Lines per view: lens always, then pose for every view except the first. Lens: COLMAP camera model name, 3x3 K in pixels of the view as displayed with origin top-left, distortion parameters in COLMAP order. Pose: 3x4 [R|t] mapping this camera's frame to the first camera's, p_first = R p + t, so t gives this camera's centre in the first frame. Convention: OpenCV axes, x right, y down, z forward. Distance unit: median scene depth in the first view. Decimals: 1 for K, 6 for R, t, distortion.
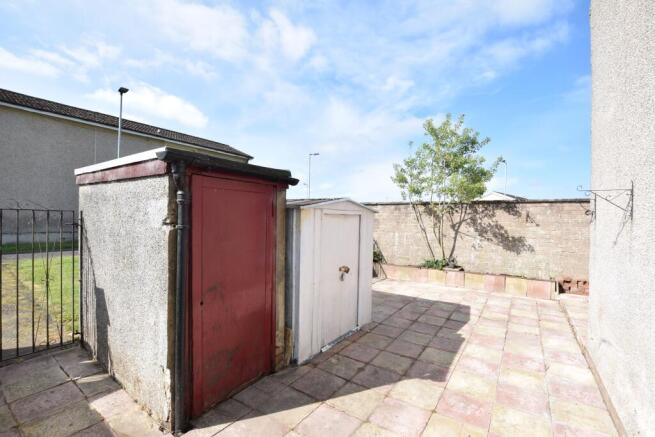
lens RADIAL K [[288.4, 0, 323.2], [0, 288.4, 217.3], [0, 0, 1]] dist [-0.025196, 0.001397]
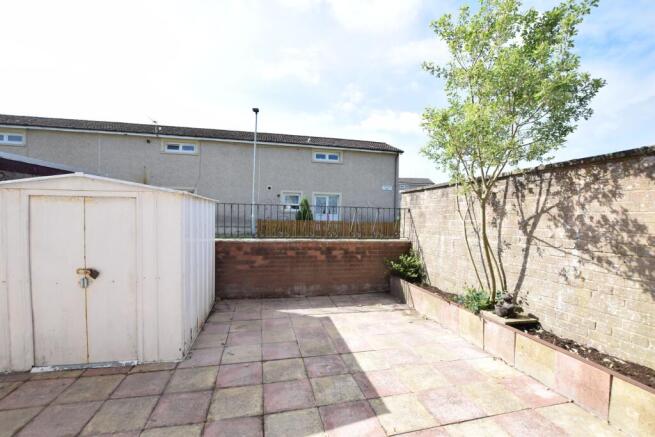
lens RADIAL K [[288.4, 0, 326.5], [0, 288.4, 221.1], [0, 0, 1]] dist [-0.025196, 0.001397]
pose [[0.750407, 0.008934, -0.660915, 0.550030], [-0.006476, 0.999960, 0.006164, 0.026837], [0.660944, -0.000345, 0.750435, 0.487072]]
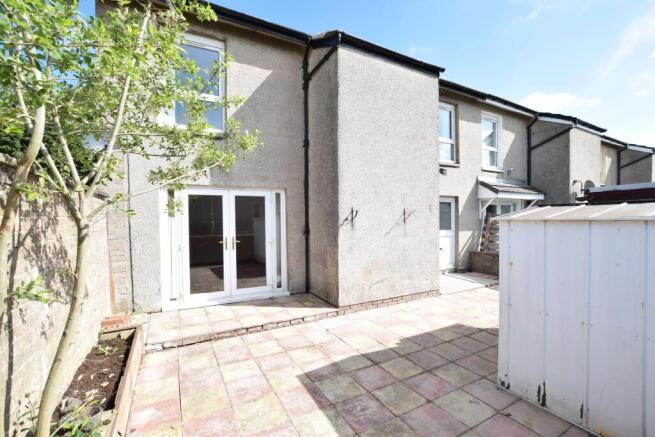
lens RADIAL K [[288.4, 0, 329.1], [0, 288.4, 222.2], [0, 0, 1]] dist [-0.025196, 0.001397]
pose [[-0.900767, -0.014147, 0.434072, 0.157586], [-0.005009, 0.999741, 0.022188, -0.013589], [-0.434274, 0.017812, -0.900605, 1.148469]]
